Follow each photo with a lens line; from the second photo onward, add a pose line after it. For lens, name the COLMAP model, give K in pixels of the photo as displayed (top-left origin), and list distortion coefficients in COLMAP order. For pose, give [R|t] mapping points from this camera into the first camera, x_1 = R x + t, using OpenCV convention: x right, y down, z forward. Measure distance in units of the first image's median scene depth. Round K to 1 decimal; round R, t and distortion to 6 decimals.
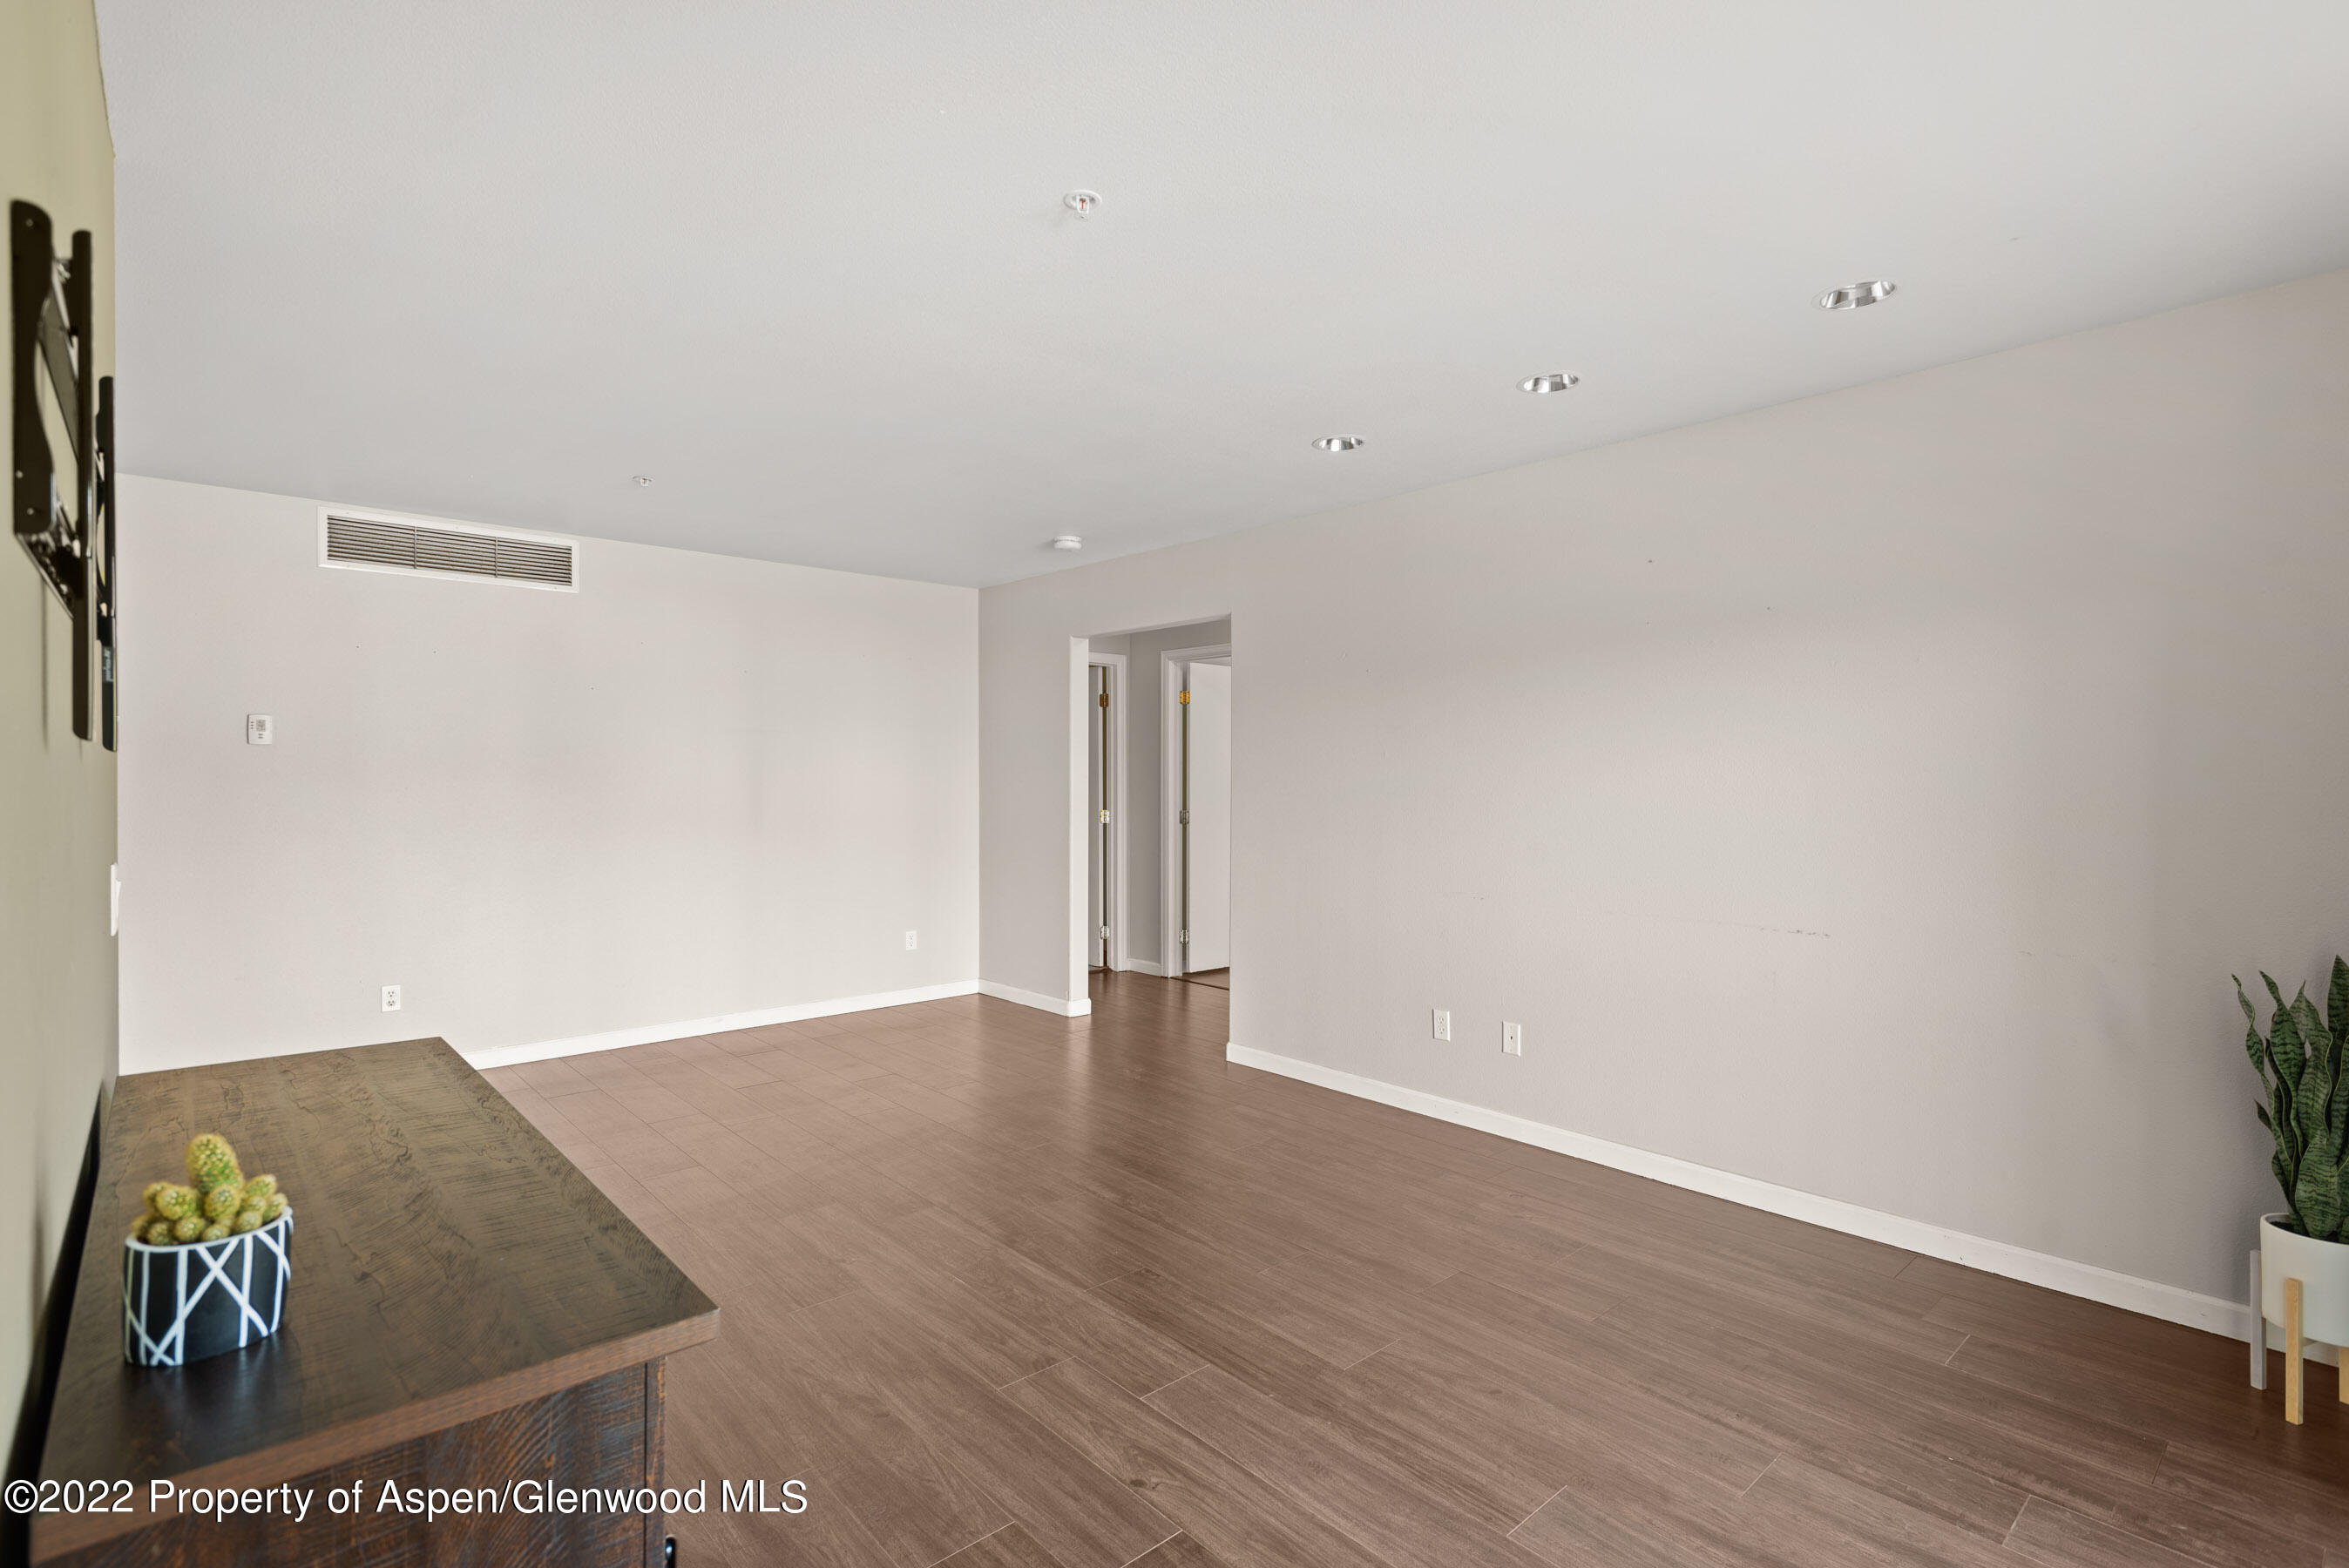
lens RADIAL K [[1112.8, 0, 1189.7], [0, 1112.8, 783.9], [0, 0, 1]] dist [0.016007, -0.001022]
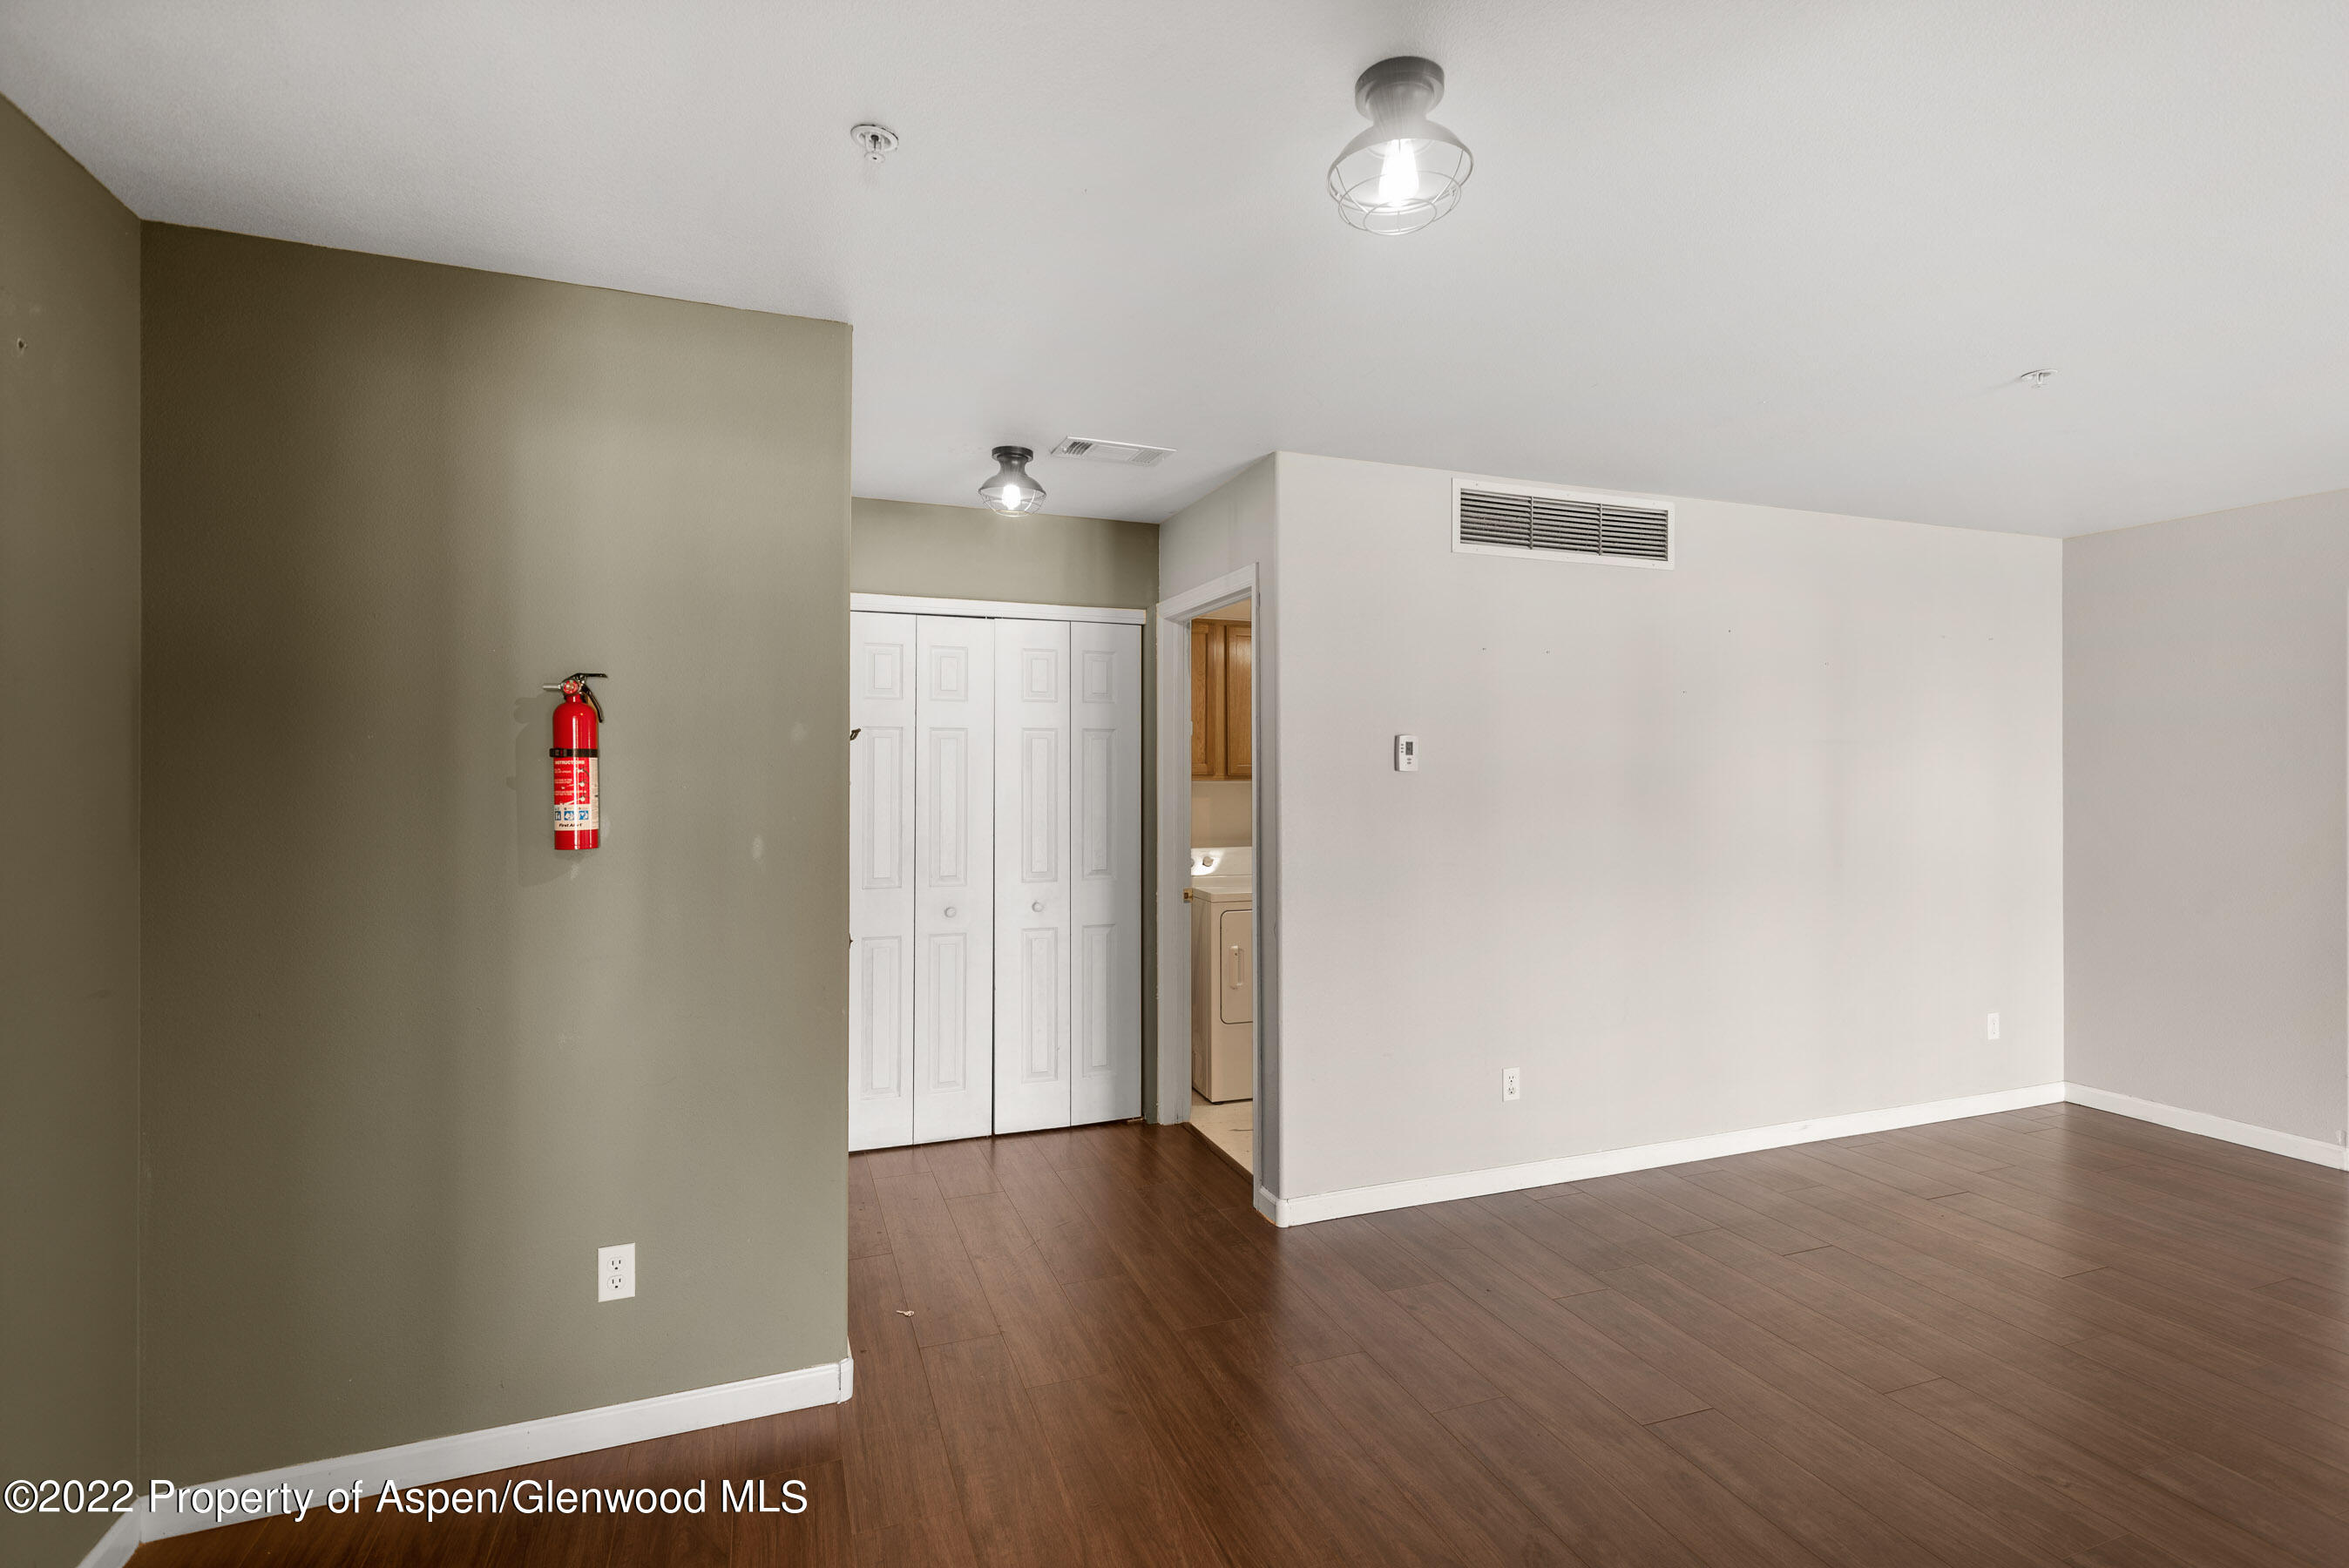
lens RADIAL K [[1112.8, 0, 1181.0], [0, 1112.8, 781.0], [0, 0, 1]] dist [0.016007, -0.001022]
pose [[0.933269, -0.003057, -0.359166, -0.643015], [0.001893, 0.999992, -0.003592, -0.023908], [0.359174, 0.002673, 0.933267, 0.169531]]
